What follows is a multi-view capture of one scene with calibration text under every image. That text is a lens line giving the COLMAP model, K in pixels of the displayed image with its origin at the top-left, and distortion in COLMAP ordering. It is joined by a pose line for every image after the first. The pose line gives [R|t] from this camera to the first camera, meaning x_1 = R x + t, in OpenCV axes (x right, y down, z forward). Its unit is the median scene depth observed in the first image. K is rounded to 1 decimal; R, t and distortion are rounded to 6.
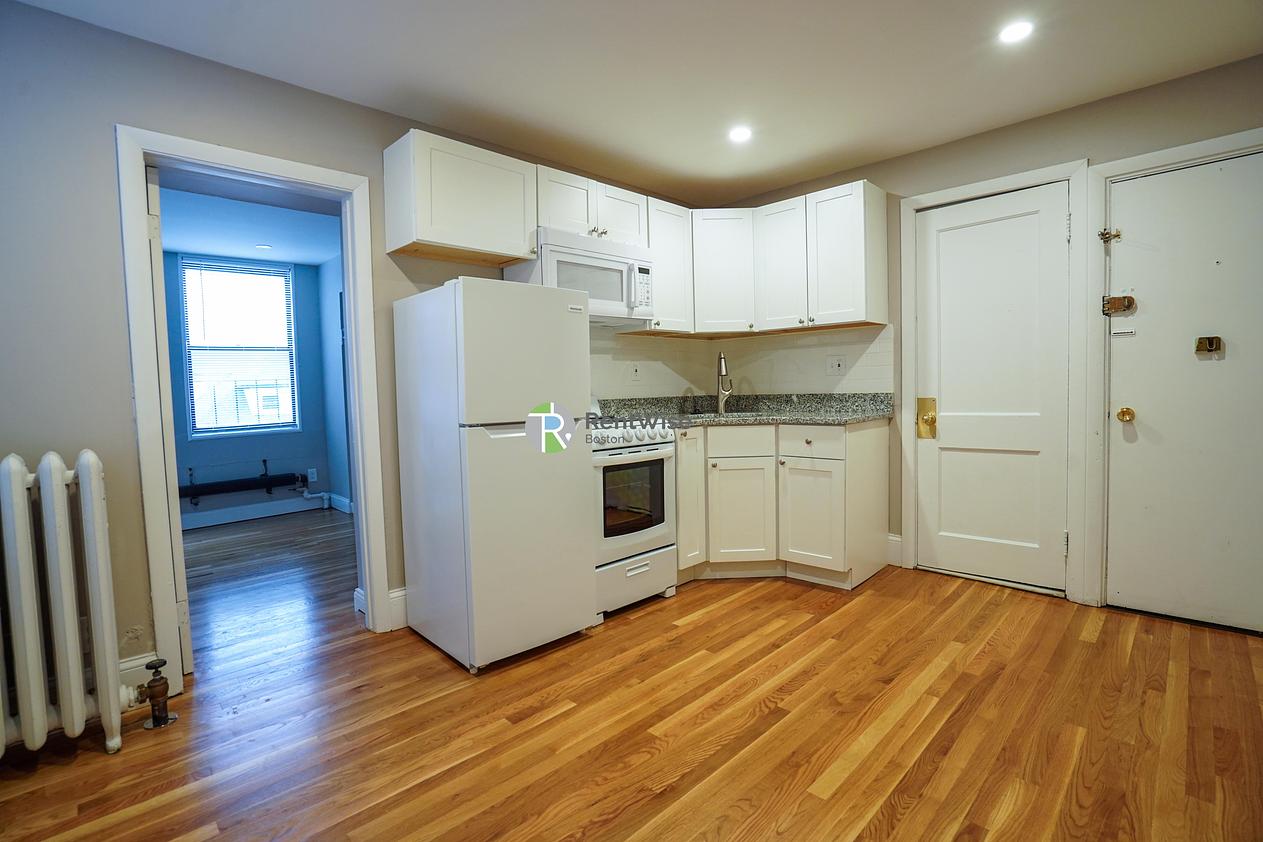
lens RADIAL K [[586.2, 0, 629.6], [0, 586.2, 422.5], [0, 0, 1]] dist [-0.054739, 0.019020]
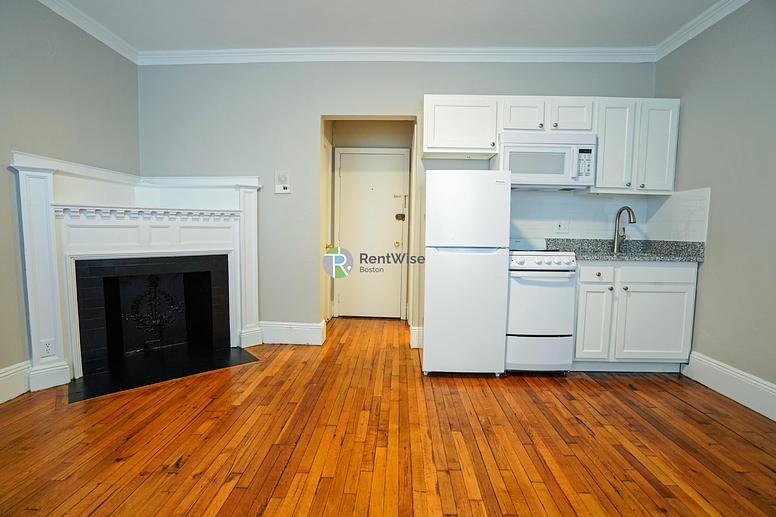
lens RADIAL K [[360.2, 0, 385.5], [0, 360.2, 259.5], [0, 0, 1]] dist [-0.054739, 0.019020]
pose [[0.696862, 0.090866, -0.711426, 0.390498], [-0.072410, 0.995787, 0.056258, -0.008479], [0.713540, 0.012310, 0.700506, 0.047963]]
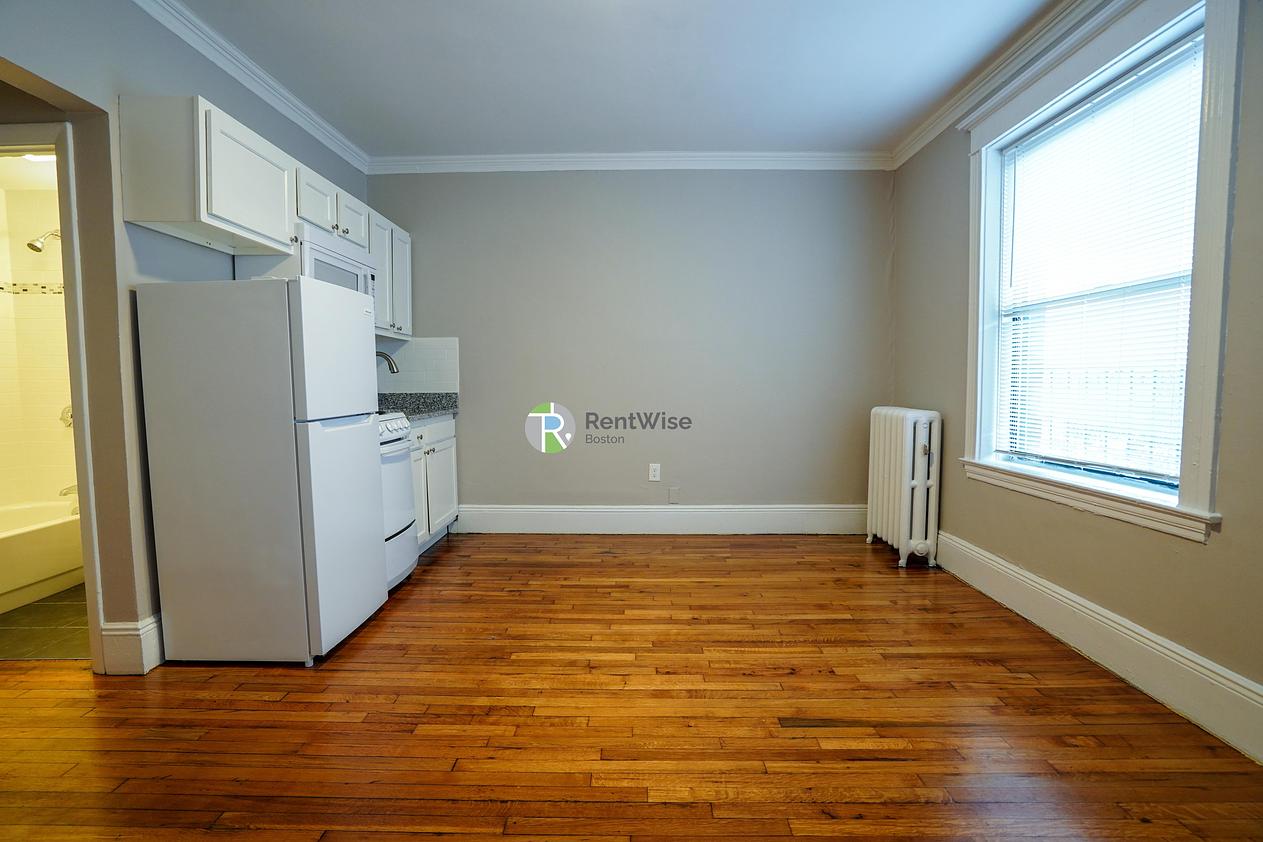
lens RADIAL K [[586.2, 0, 627.6], [0, 586.2, 419.7], [0, 0, 1]] dist [-0.054739, 0.019020]
pose [[0.700075, -0.026414, 0.713581, -0.499281], [0.029693, 0.999528, 0.007868, 0.009077], [-0.713452, 0.015680, 0.700529, -0.091383]]
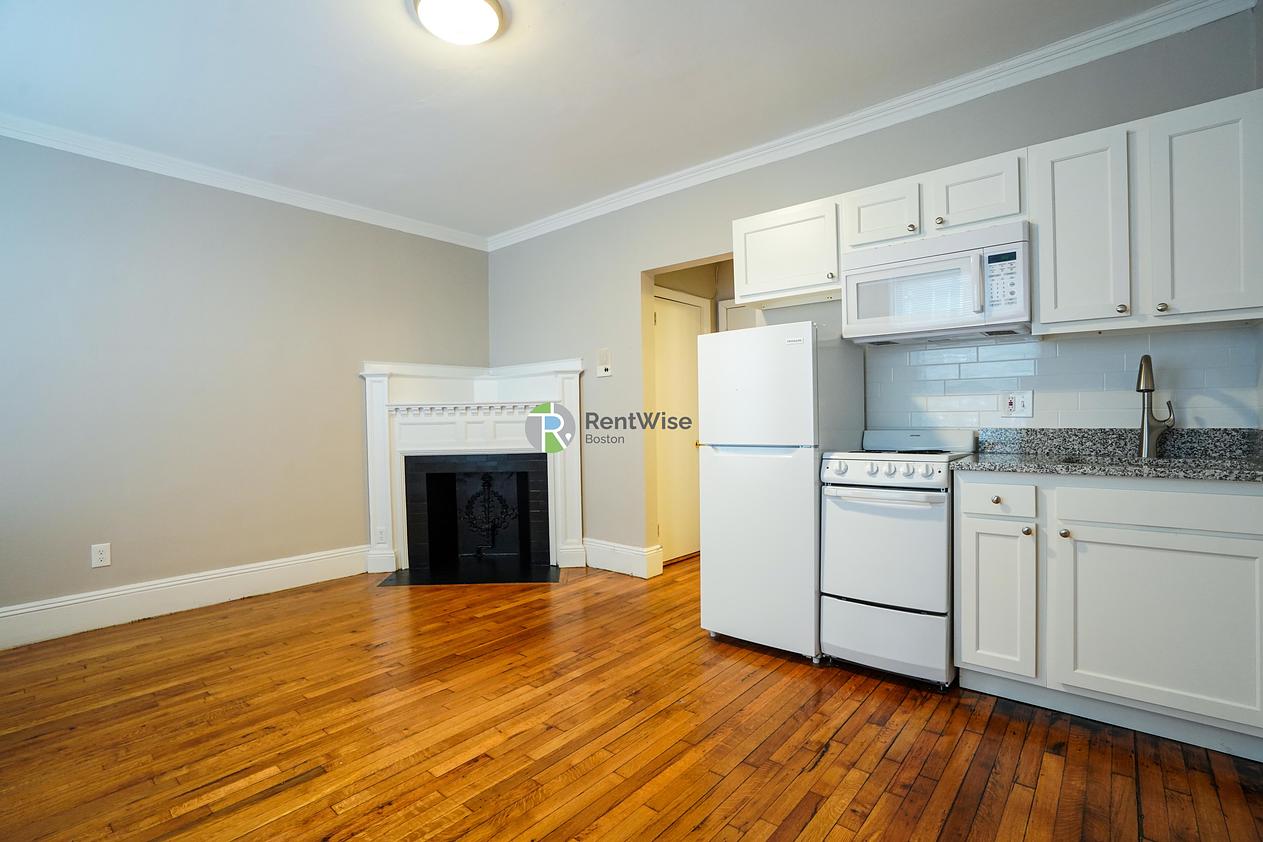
lens RADIAL K [[586.2, 0, 627.8], [0, 586.2, 424.8], [0, 0, 1]] dist [-0.054739, 0.019020]
pose [[0.099893, 0.034926, -0.994385, 0.845781], [-0.044857, 0.998526, 0.030566, -0.060714], [0.993987, 0.041551, 0.101312, 0.561434]]
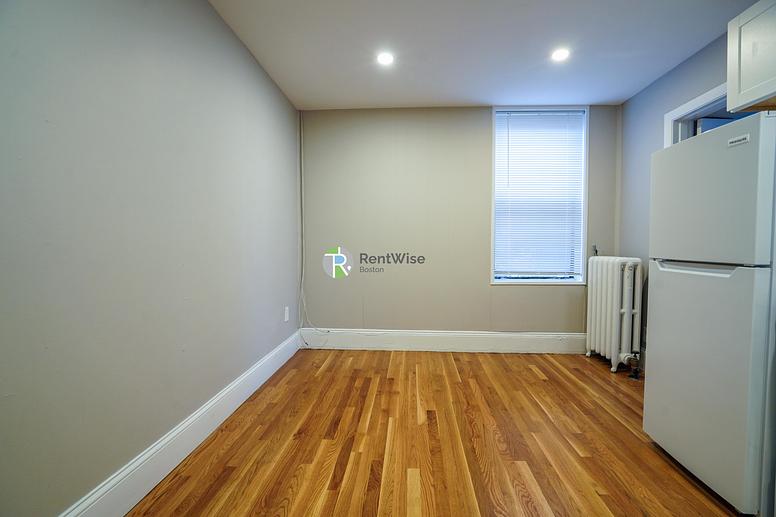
lens RADIAL K [[360.2, 0, 386.7], [0, 360.2, 258.7], [0, 0, 1]] dist [-0.054739, 0.019020]
pose [[-0.750480, 0.045731, -0.659309, 0.612917], [-0.022478, 0.995260, 0.094620, -0.049302], [0.660510, 0.085831, -0.745895, 0.971824]]
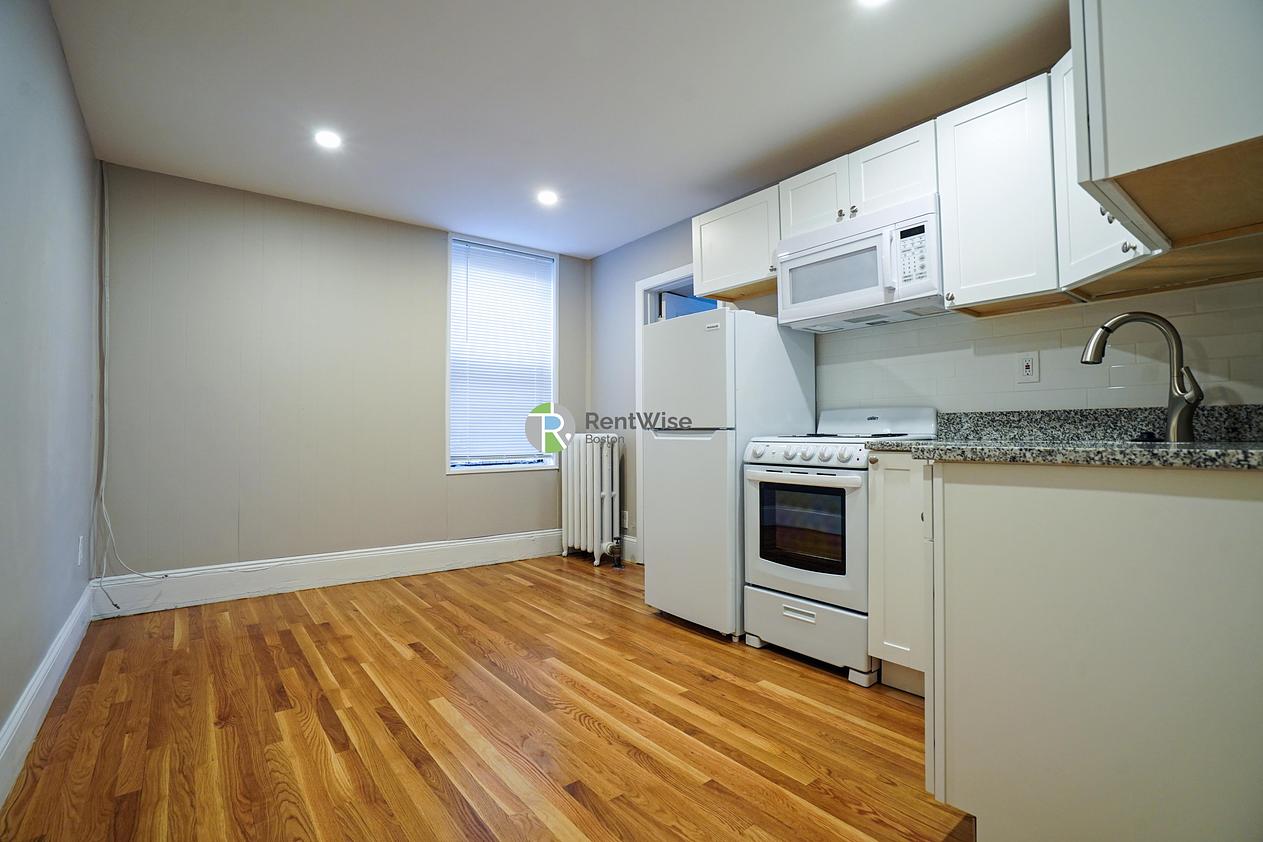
lens RADIAL K [[586.2, 0, 625.3], [0, 586.2, 417.9], [0, 0, 1]] dist [-0.054739, 0.019020]
pose [[-0.122209, -0.000639, -0.992504, 0.925736], [-0.050321, 0.998718, 0.005553, -0.021794], [0.991228, 0.050622, -0.122085, 0.901285]]
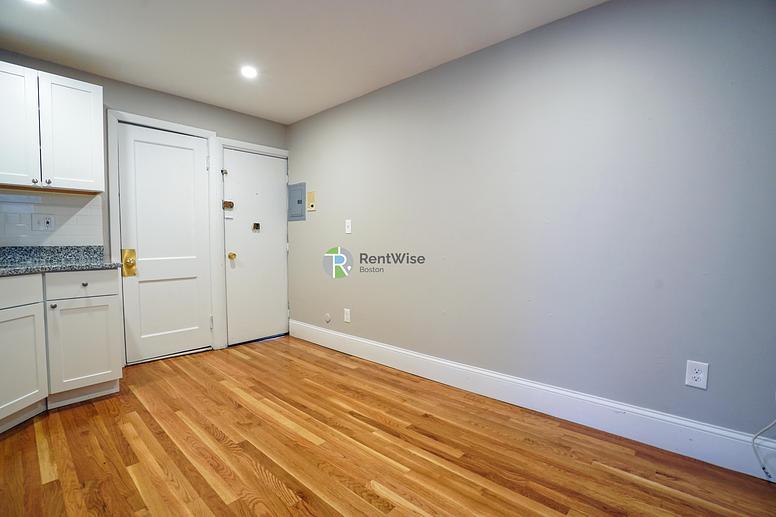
lens RADIAL K [[360.2, 0, 389.1], [0, 360.2, 259.4], [0, 0, 1]] dist [-0.054739, 0.019020]
pose [[-0.047664, -0.025963, 0.998526, -0.513571], [0.057932, 0.997908, 0.028713, -0.003712], [-0.997182, 0.059215, -0.046060, 0.450051]]
